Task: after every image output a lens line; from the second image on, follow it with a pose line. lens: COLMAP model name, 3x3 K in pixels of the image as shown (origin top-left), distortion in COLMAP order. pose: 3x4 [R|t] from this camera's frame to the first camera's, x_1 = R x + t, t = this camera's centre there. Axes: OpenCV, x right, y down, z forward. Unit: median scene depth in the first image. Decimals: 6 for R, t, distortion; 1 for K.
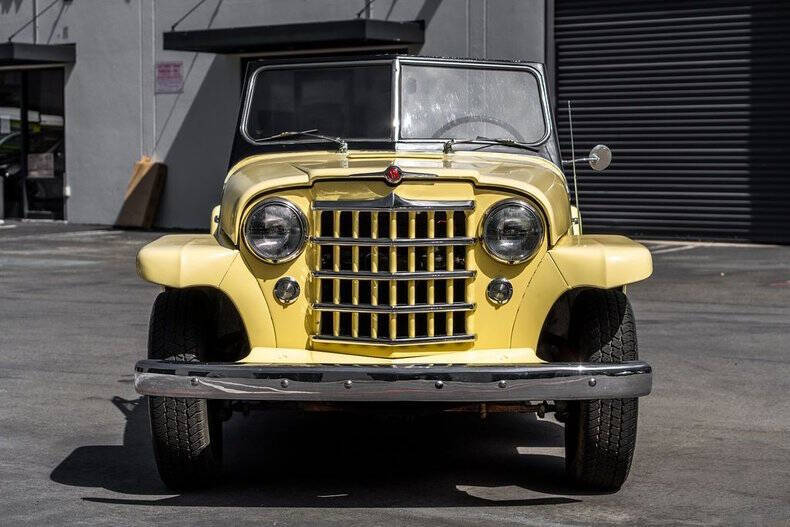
lens RADIAL K [[1786.7, 0, 395.0], [0, 1786.7, 263.5], [0, 0, 1]] dist [-0.084013, -0.011550]
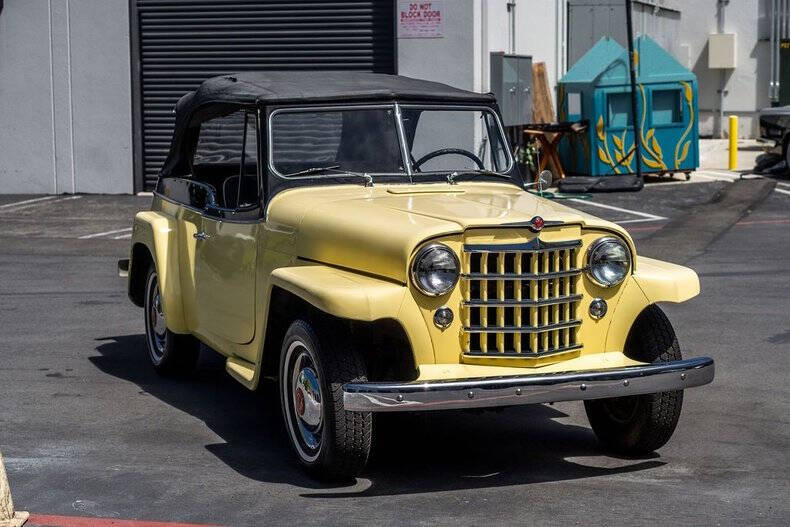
lens RADIAL K [[1724.6, 0, 395.0], [0, 1724.6, 263.5], [0, 0, 1]] dist [0.032251, 0.015261]
pose [[0.938262, -0.042607, 0.343291, -0.498790], [0.026697, 0.998345, 0.050943, -0.083574], [-0.344893, -0.038633, 0.937846, -0.103825]]
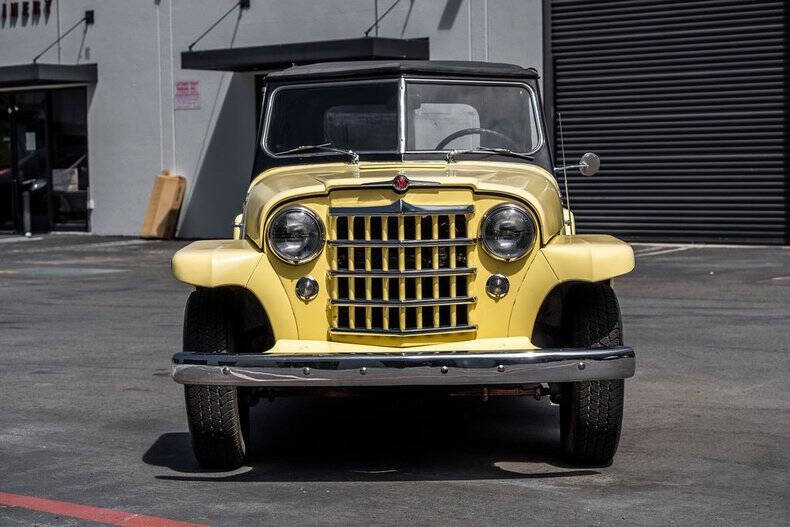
lens RADIAL K [[1724.6, 0, 395.0], [0, 1724.6, 263.5], [0, 0, 1]] dist [0.032251, 0.015261]
pose [[0.999885, -0.014298, -0.005069, 0.000122], [0.014276, 0.999889, -0.004206, 0.004993], [0.005128, 0.004133, 0.999978, -0.077445]]
